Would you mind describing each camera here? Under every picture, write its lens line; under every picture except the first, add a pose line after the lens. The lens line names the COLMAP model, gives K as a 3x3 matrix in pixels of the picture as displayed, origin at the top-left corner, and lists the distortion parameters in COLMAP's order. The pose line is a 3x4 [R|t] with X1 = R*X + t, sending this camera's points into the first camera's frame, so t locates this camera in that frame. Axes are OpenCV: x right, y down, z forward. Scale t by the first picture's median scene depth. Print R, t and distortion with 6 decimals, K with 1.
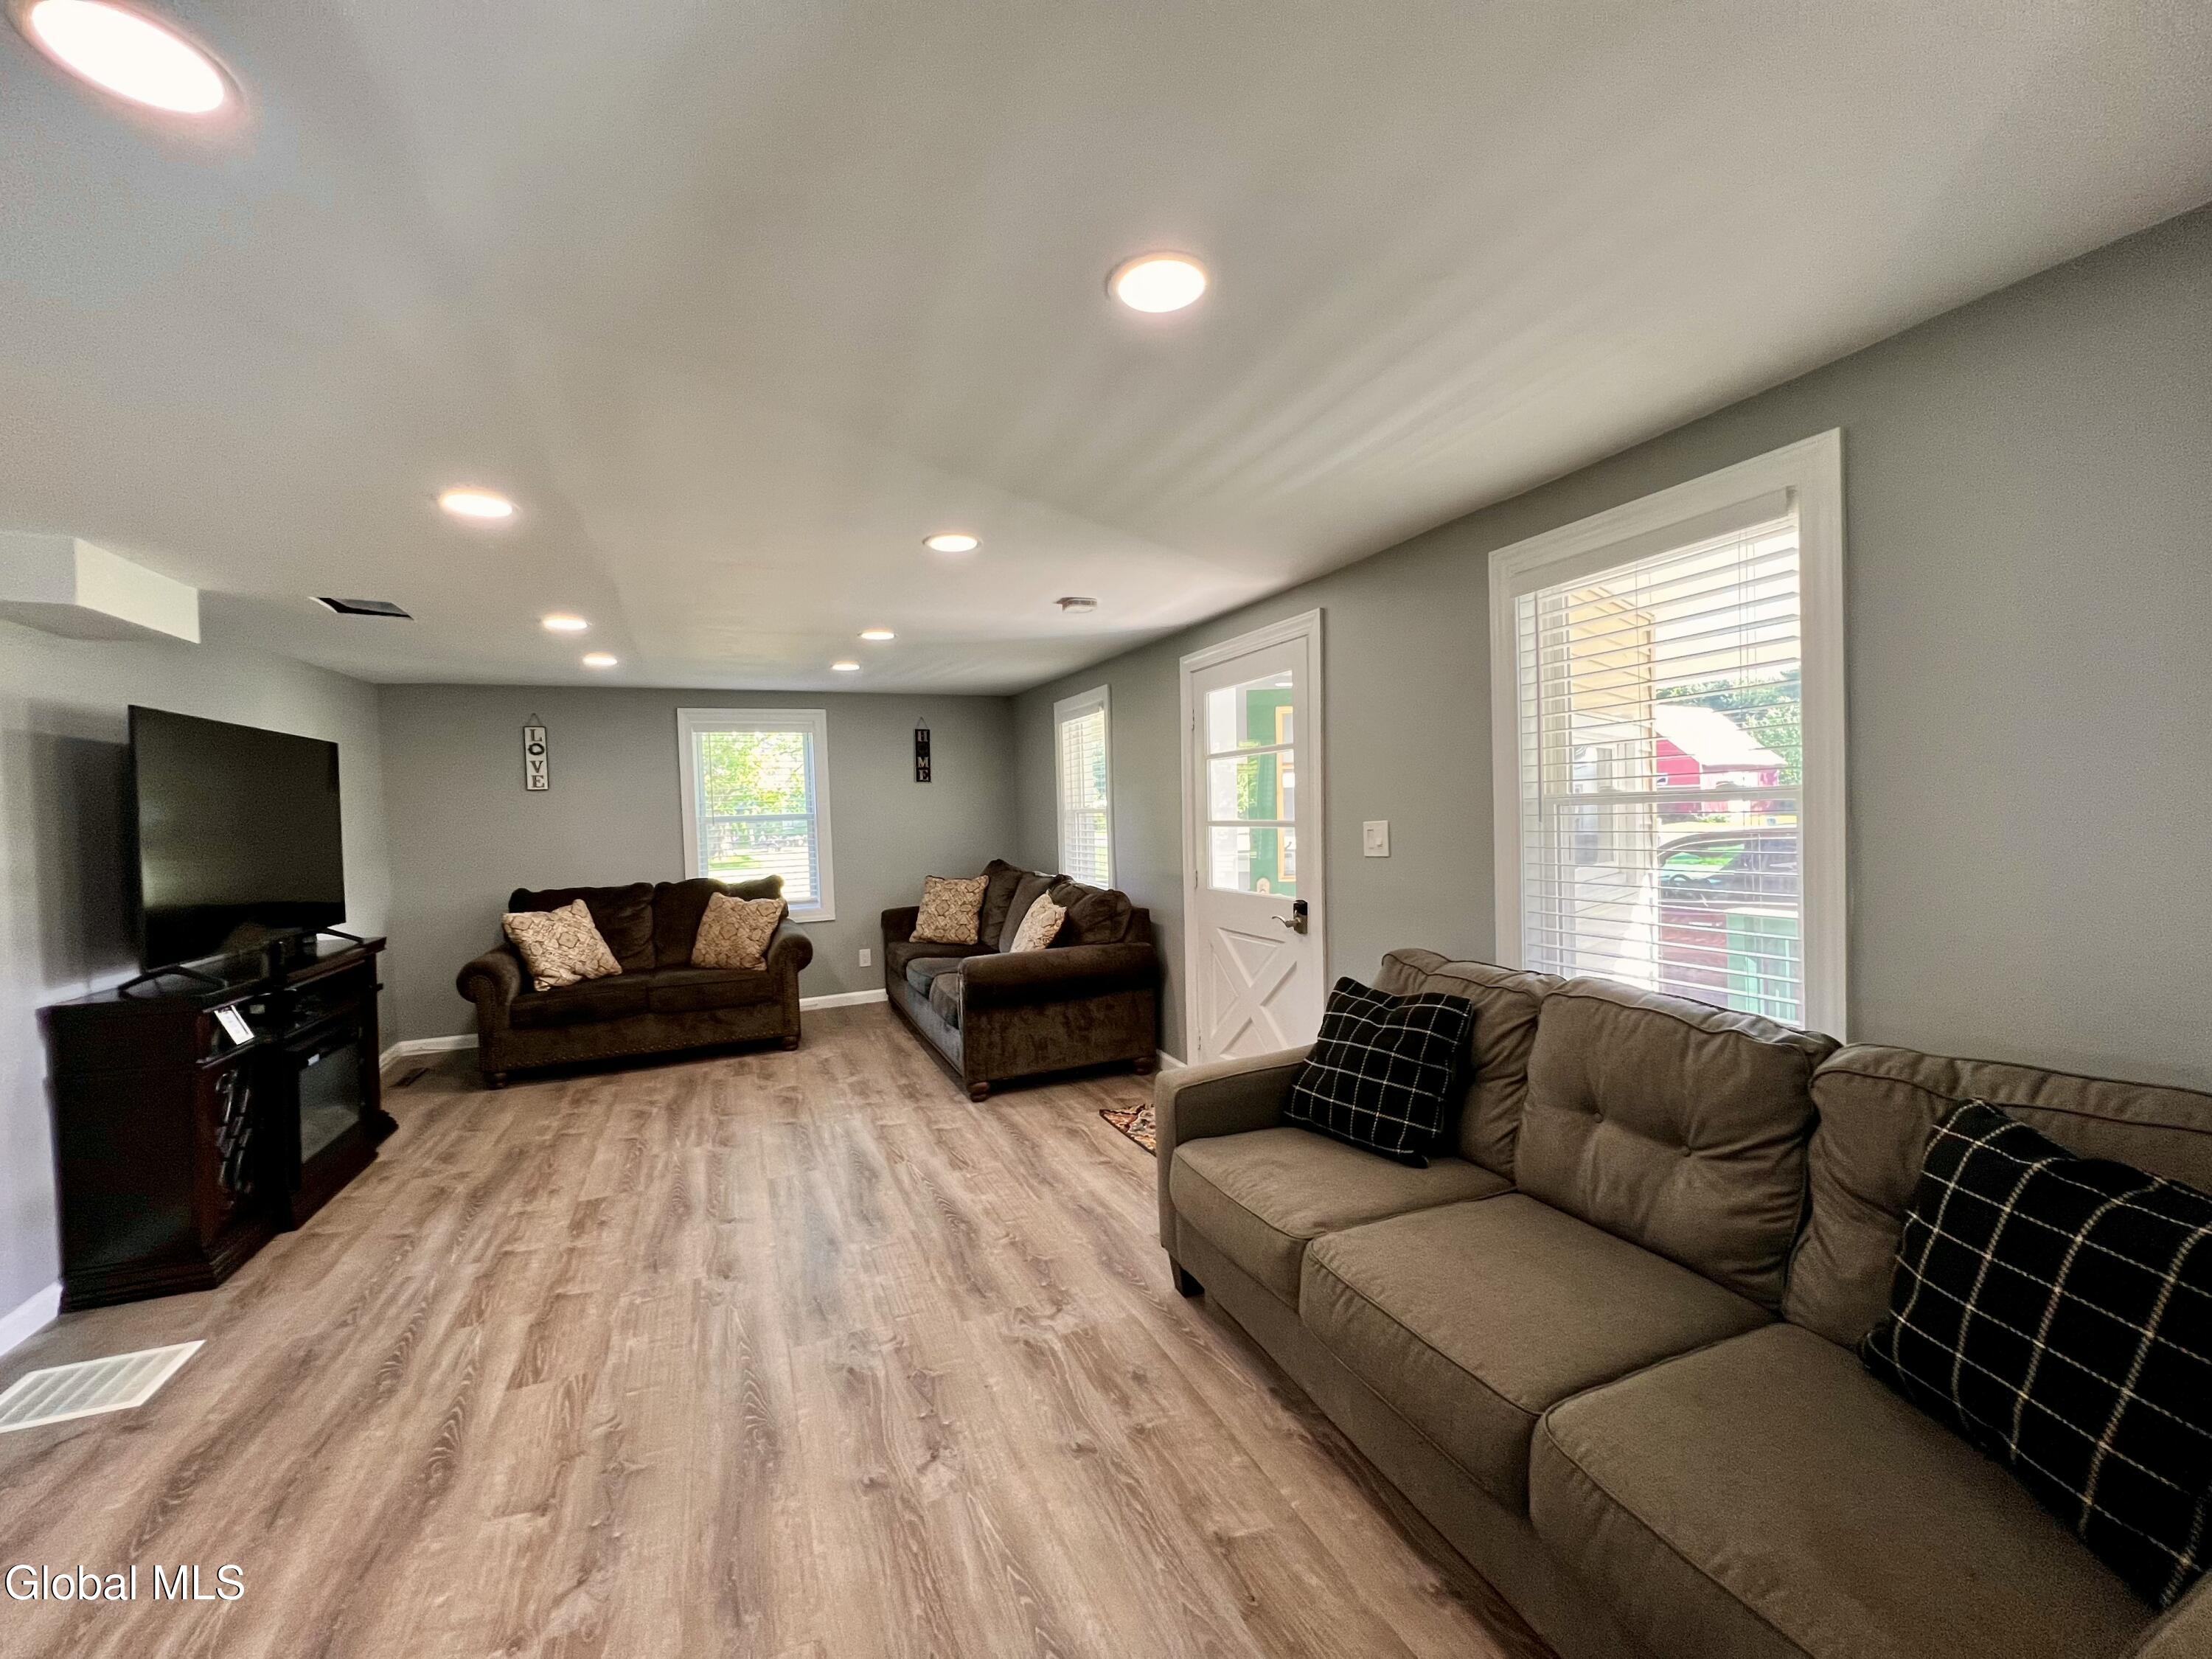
lens RADIAL K [[887.1, 0, 1108.9], [0, 887.1, 841.2], [0, 0, 1]] dist [-0.004385, 0.001183]
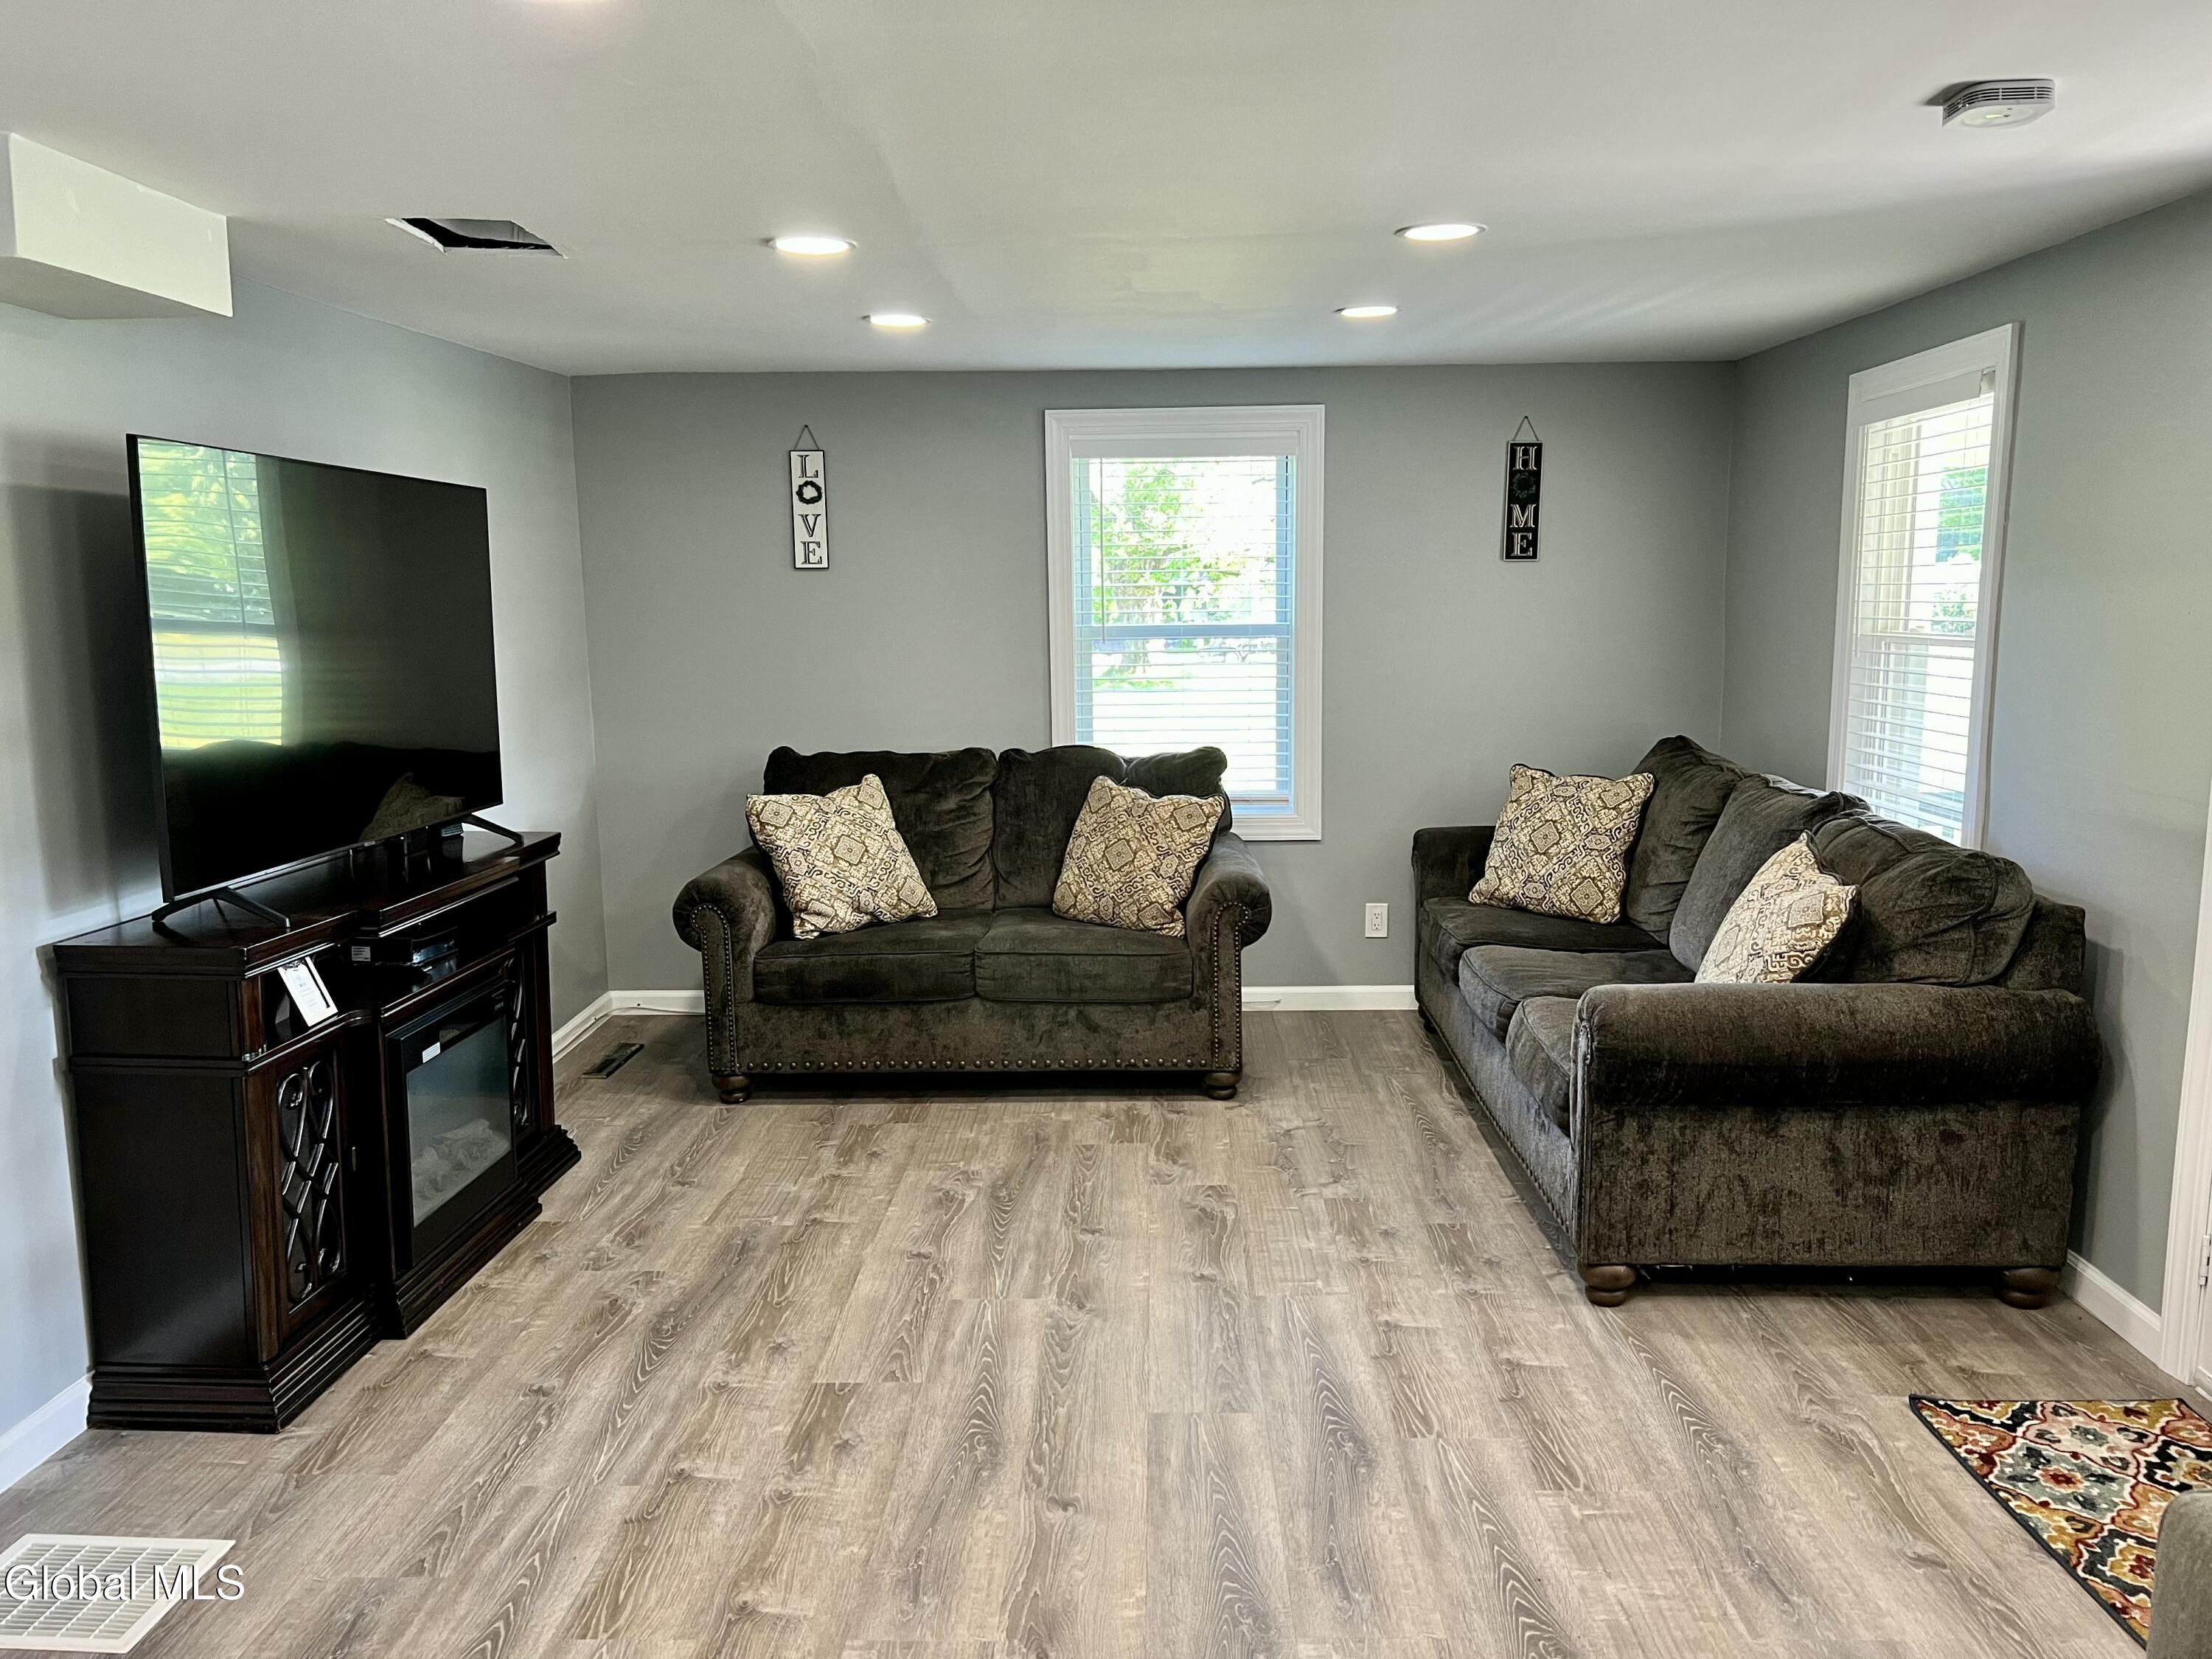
lens RADIAL K [[1682.3, 0, 1123.5], [0, 1682.3, 831.4], [0, 0, 1]] dist [0.044191, -0.057193]
pose [[0.908890, 0.080650, -0.409164, -0.054532], [-0.036287, 0.992695, 0.115064, -0.041998], [0.415455, -0.089733, 0.905177, 0.219295]]
